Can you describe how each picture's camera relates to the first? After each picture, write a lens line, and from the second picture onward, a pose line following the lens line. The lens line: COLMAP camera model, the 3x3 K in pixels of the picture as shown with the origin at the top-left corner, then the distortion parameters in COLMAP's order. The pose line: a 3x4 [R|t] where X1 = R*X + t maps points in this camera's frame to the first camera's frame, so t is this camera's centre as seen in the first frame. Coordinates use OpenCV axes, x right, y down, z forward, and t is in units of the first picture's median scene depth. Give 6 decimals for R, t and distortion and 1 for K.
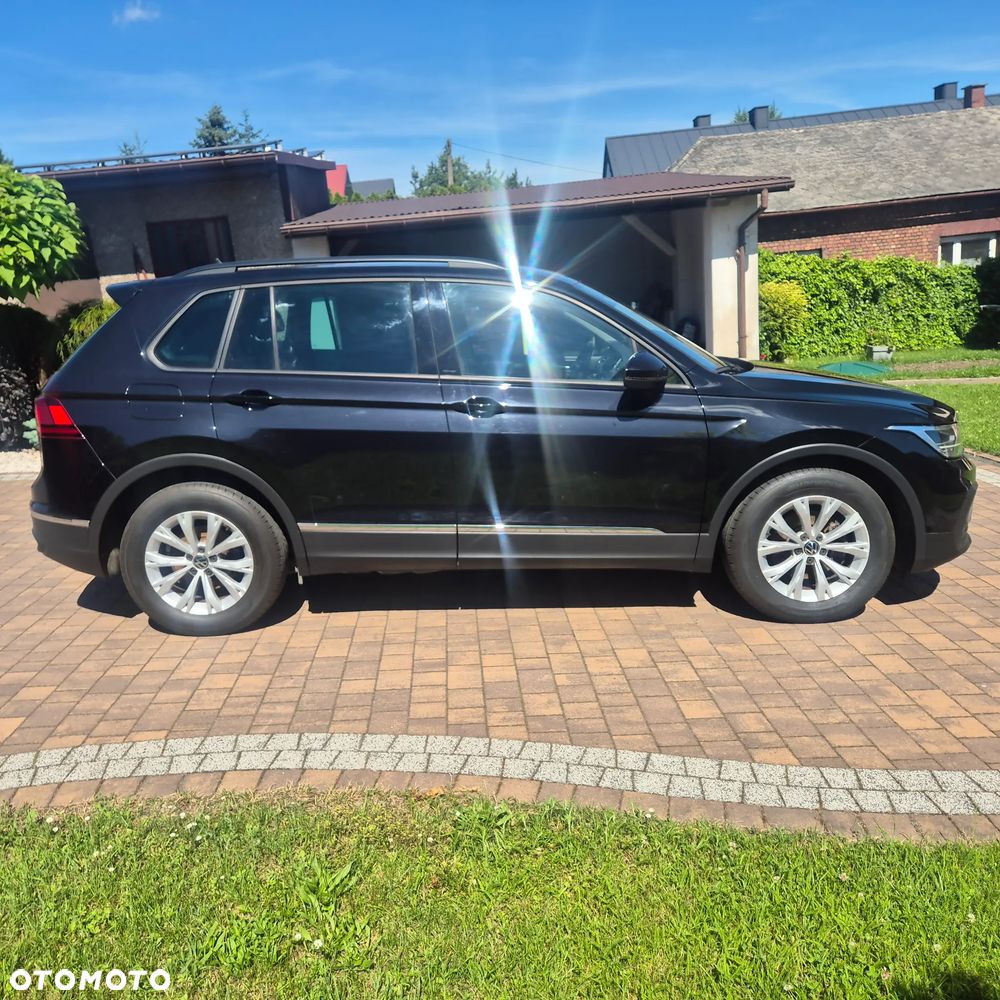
lens RADIAL K [[917.5, 0, 488.6], [0, 917.5, 496.7], [0, 0, 1]] dist [0.081677, -0.065534]
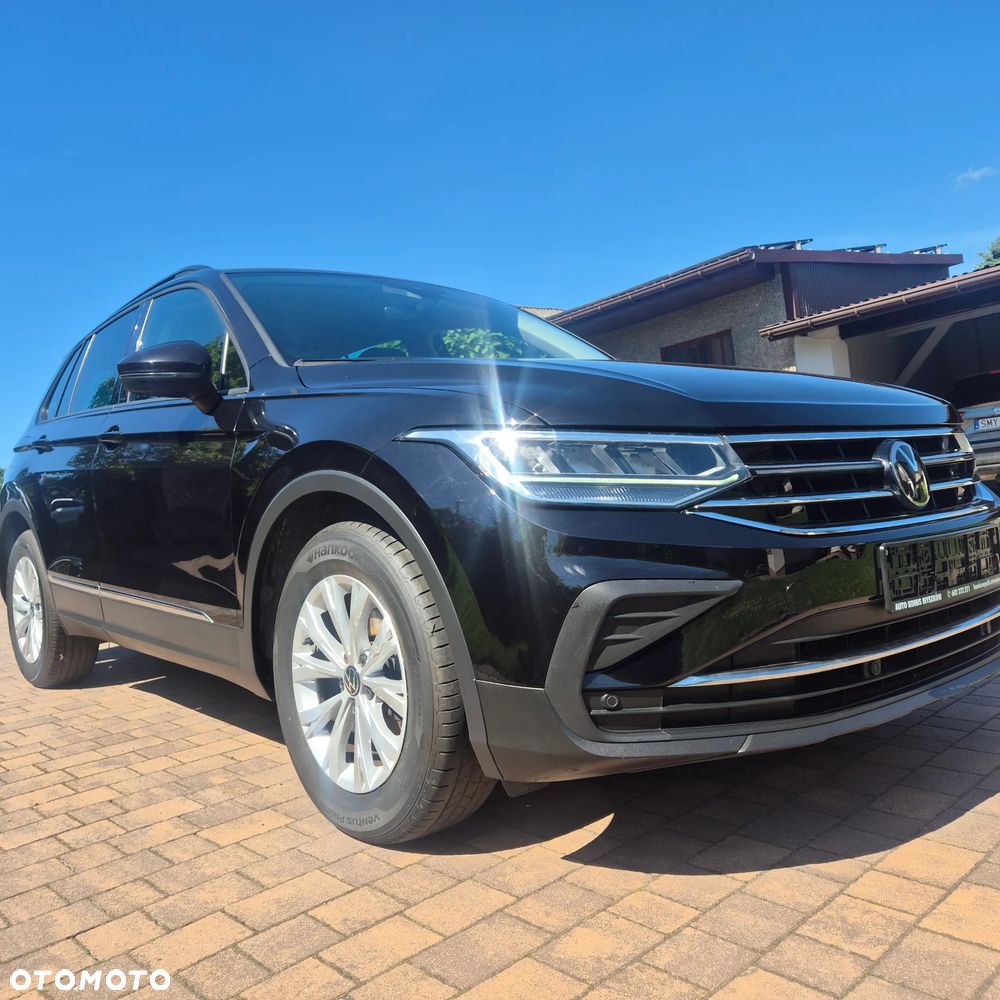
lens RADIAL K [[916.7, 0, 479.2], [0, 916.7, 496.5], [0, 0, 1]] dist [0.057650, -0.030243]
pose [[0.639591, -0.012615, -0.768612, 0.774370], [-0.119477, 0.986084, -0.115605, 0.008150], [0.759374, 0.165771, 0.629183, 0.717853]]
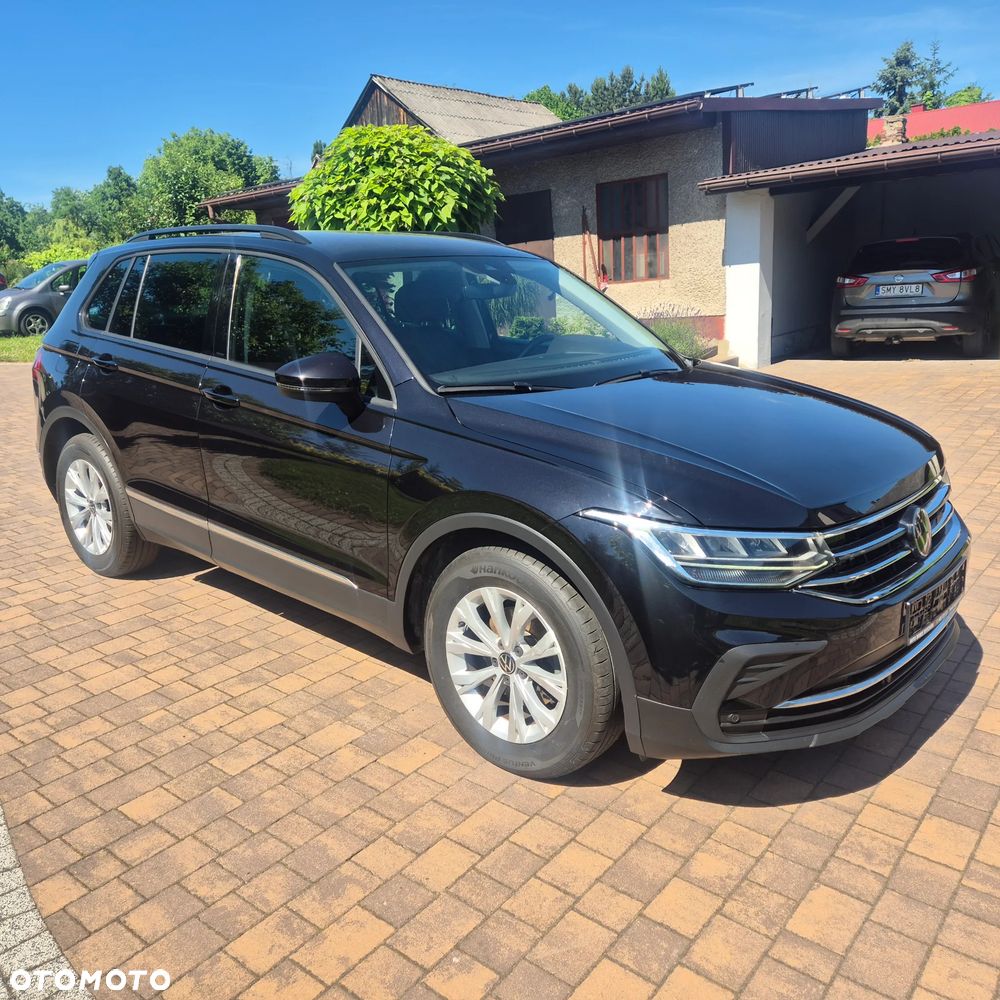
lens RADIAL K [[917.5, 0, 488.6], [0, 917.5, 496.7], [0, 0, 1]] dist [0.081677, -0.065534]
pose [[0.741841, 0.188533, -0.643527, 0.744412], [-0.158713, 0.981761, 0.104665, -0.130857], [0.651523, 0.024492, 0.758234, 0.473590]]
